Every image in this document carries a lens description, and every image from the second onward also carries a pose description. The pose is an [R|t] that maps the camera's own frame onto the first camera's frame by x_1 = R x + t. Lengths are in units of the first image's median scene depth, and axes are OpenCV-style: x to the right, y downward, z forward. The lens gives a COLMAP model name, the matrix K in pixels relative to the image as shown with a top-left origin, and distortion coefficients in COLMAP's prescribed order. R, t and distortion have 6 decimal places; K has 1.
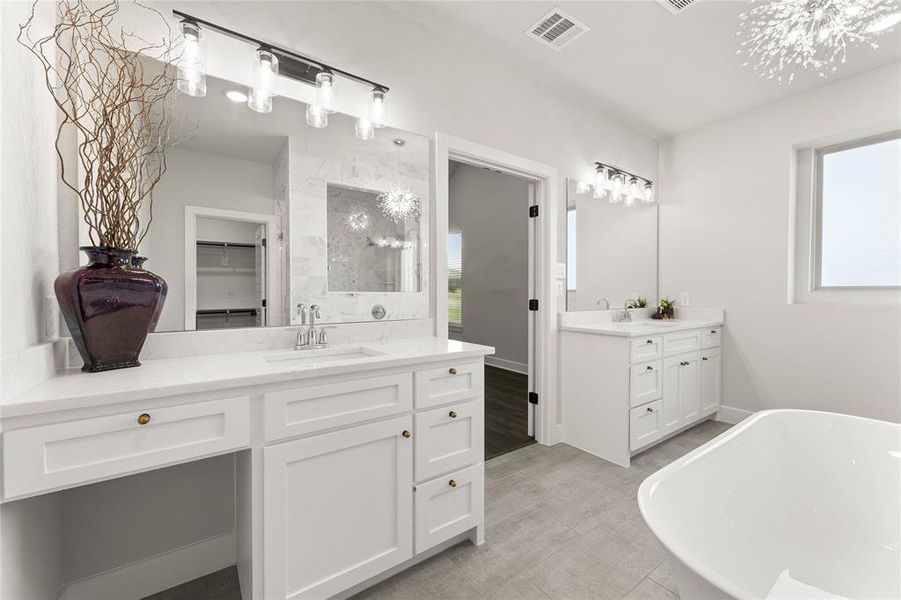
lens RADIAL K [[360.7, 0, 447.1], [0, 360.7, 298.9], [0, 0, 1]] dist [-0.000323, -0.000240]
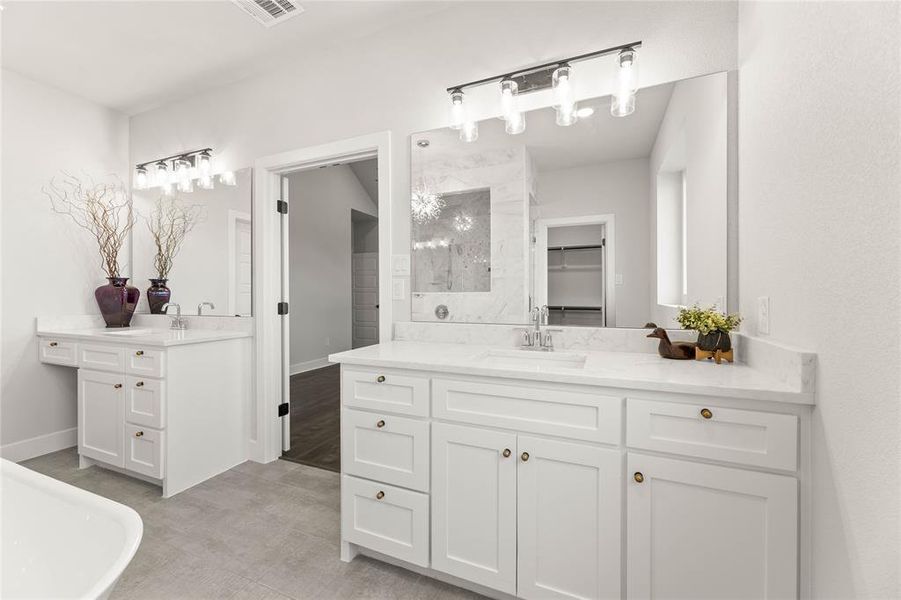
lens RADIAL K [[360.7, 0, 448.3], [0, 360.7, 293.1], [0, 0, 1]] dist [-0.000323, -0.000240]
pose [[0.519785, -0.004523, -0.854285, 0.652758], [-0.008200, 0.999914, -0.010283, -0.007885], [0.854258, 0.012350, 0.519703, 0.460814]]
